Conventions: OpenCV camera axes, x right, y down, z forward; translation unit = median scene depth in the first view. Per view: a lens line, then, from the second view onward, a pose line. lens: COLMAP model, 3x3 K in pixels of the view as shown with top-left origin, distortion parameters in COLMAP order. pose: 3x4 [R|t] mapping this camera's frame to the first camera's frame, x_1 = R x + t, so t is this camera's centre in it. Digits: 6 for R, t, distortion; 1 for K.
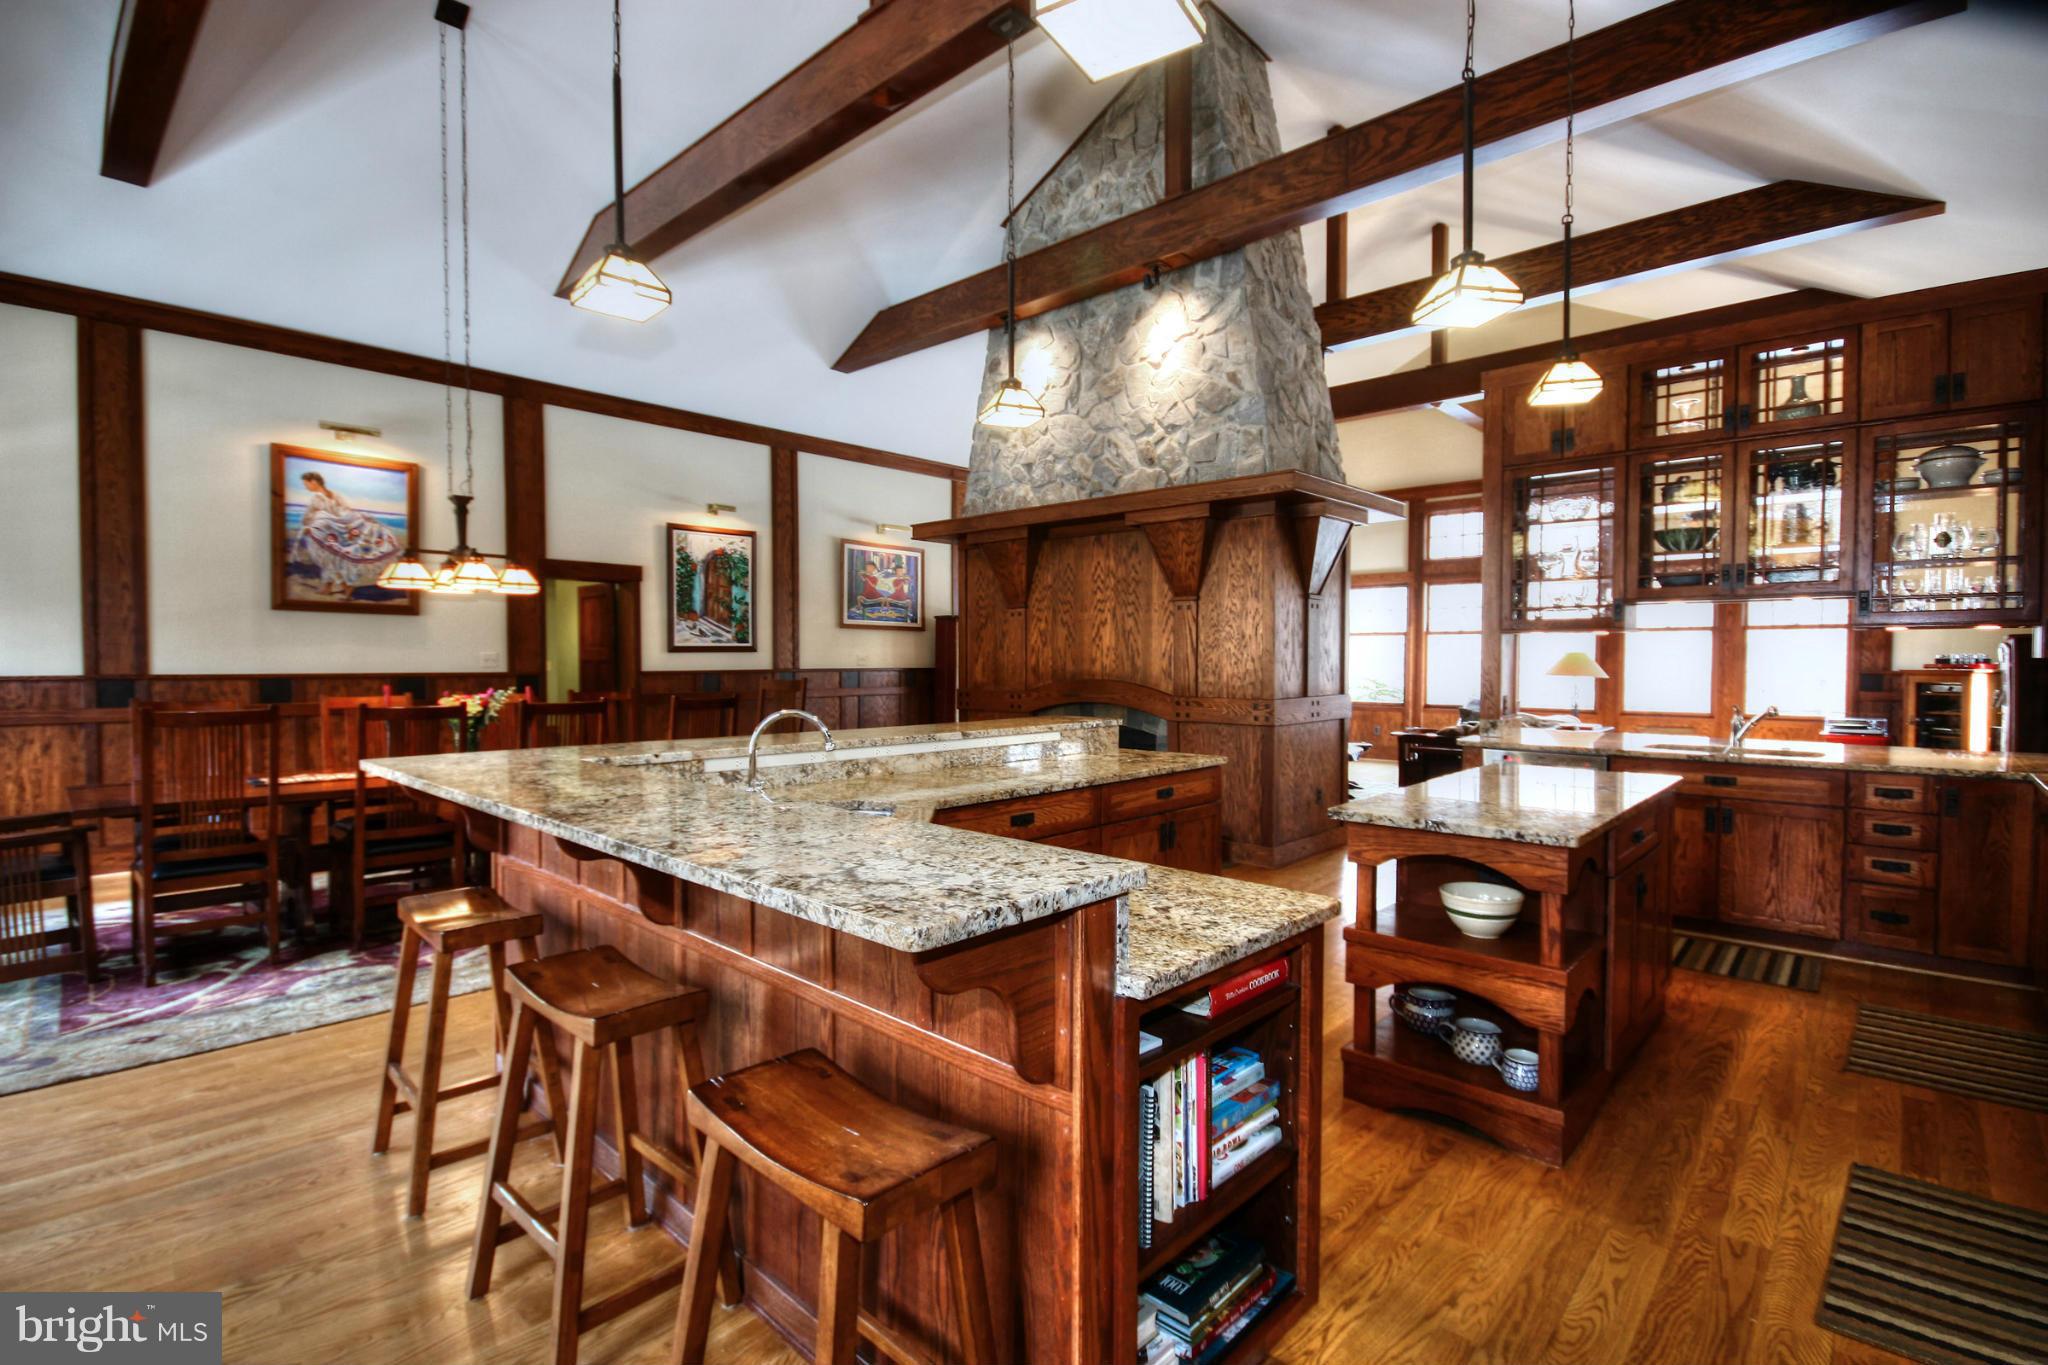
lens RADIAL K [[994.1, 0, 979.3], [0, 994.1, 664.9], [0, 0, 1]] dist [-0.002617, -0.001497]
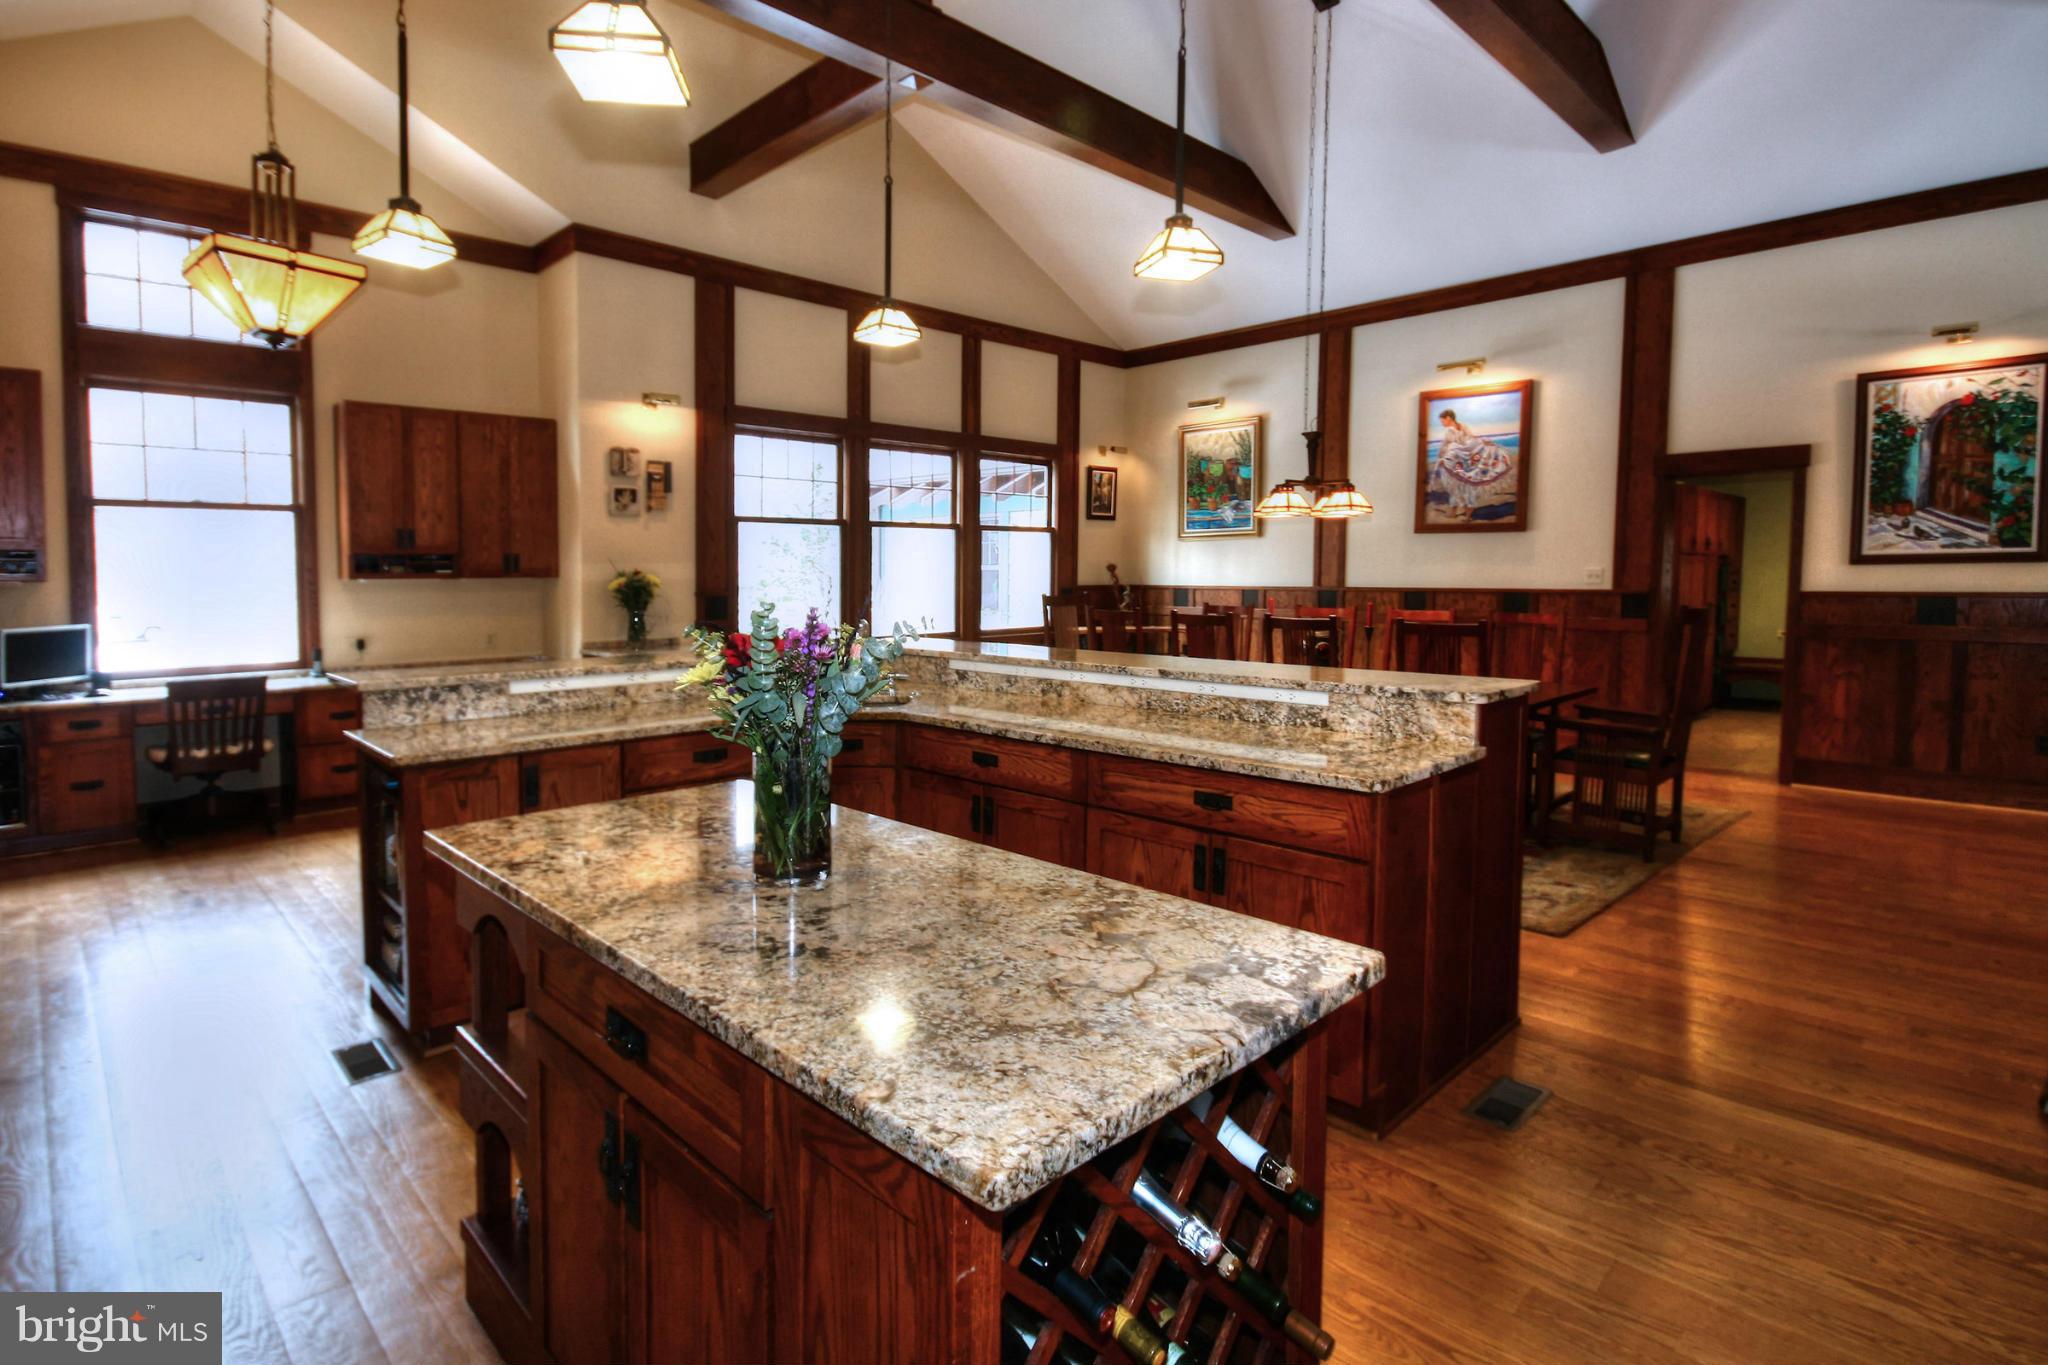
lens RADIAL K [[1011.0, 0, 998.4], [0, 1011.0, 574.3], [0, 0, 1]] dist [-0.004576, -0.001626]
pose [[-0.047985, -0.001016, -0.998848, 0.483768], [-0.001058, 0.999999, -0.000966, -0.005607], [0.998848, 0.001010, -0.047986, 0.533533]]
